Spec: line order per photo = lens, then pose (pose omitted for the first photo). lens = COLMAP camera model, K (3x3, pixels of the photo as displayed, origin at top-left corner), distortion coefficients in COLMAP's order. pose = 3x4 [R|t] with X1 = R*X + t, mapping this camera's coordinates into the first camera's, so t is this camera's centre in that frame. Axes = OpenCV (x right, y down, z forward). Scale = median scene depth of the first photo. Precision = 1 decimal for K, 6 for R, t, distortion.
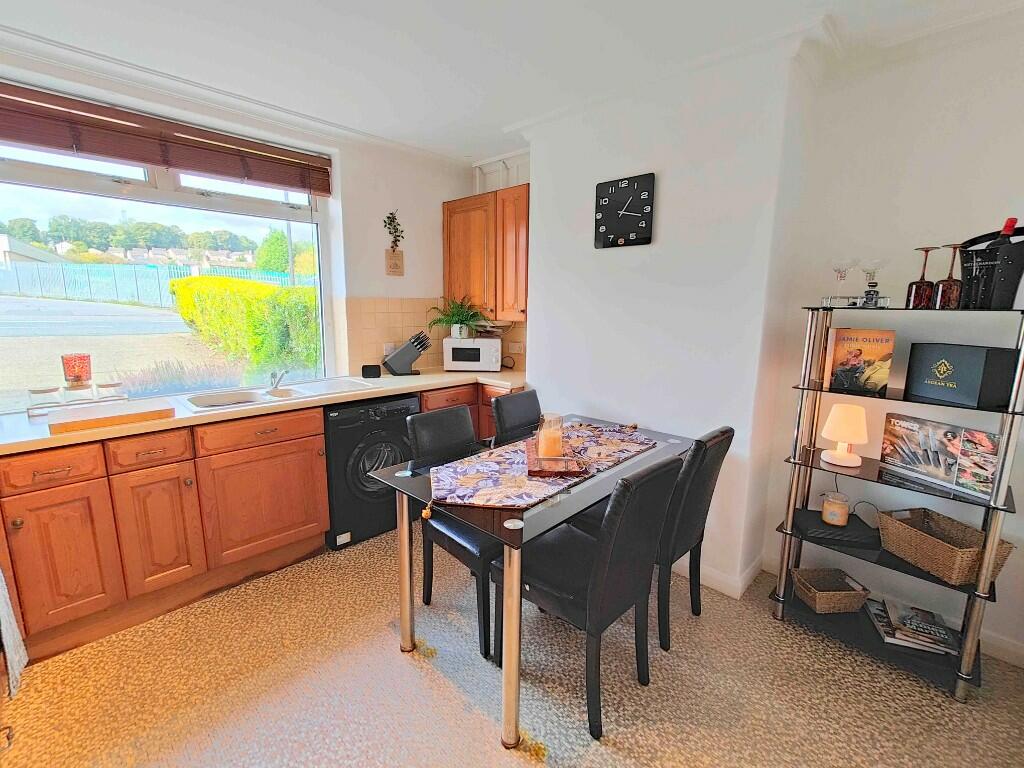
lens RADIAL K [[454.1, 0, 510.5], [0, 454.1, 381.8], [0, 0, 1]] dist [0.015431, 0.003319]
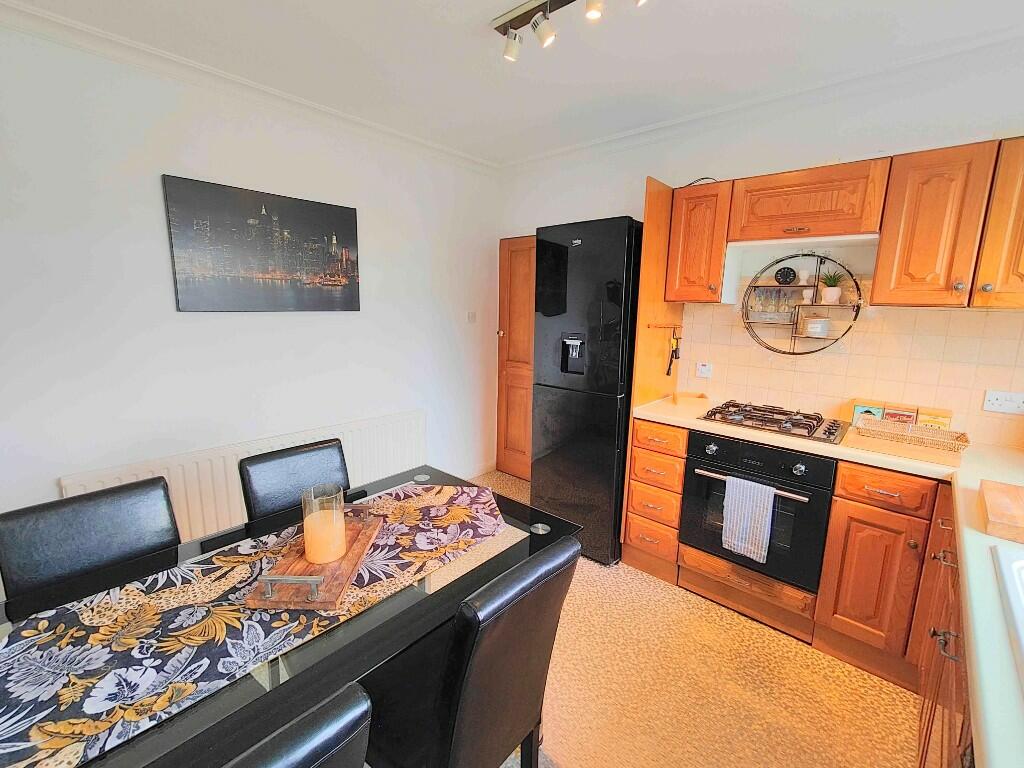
lens RADIAL K [[454.1, 0, 509.5], [0, 454.1, 381.7], [0, 0, 1]] dist [0.015431, 0.003319]
pose [[-0.999277, -0.025824, -0.027915, -0.115818], [-0.033928, 0.936976, 0.347742, -0.233199], [0.017176, 0.348437, -0.937175, 1.248461]]
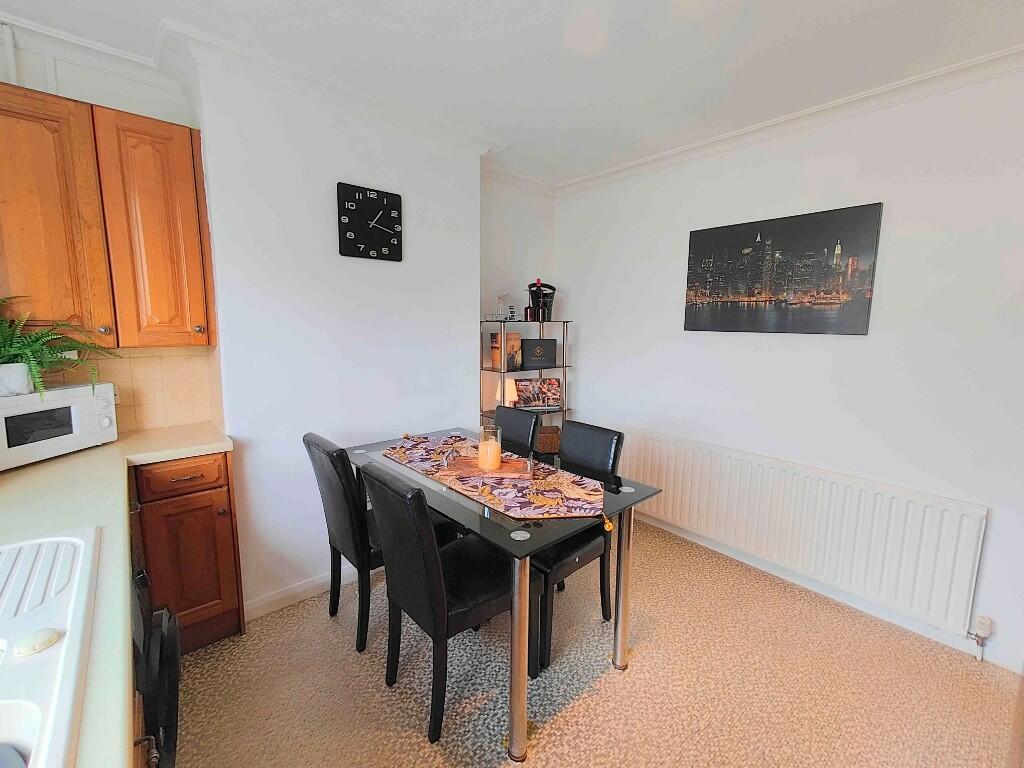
lens RADIAL K [[454.1, 0, 503.1], [0, 454.1, 379.8], [0, 0, 1]] dist [0.015431, 0.003319]
pose [[0.101593, -0.139295, 0.985026, -0.740713], [0.164770, 0.978829, 0.121425, -0.123186], [-0.981086, 0.149967, 0.122393, 0.676534]]
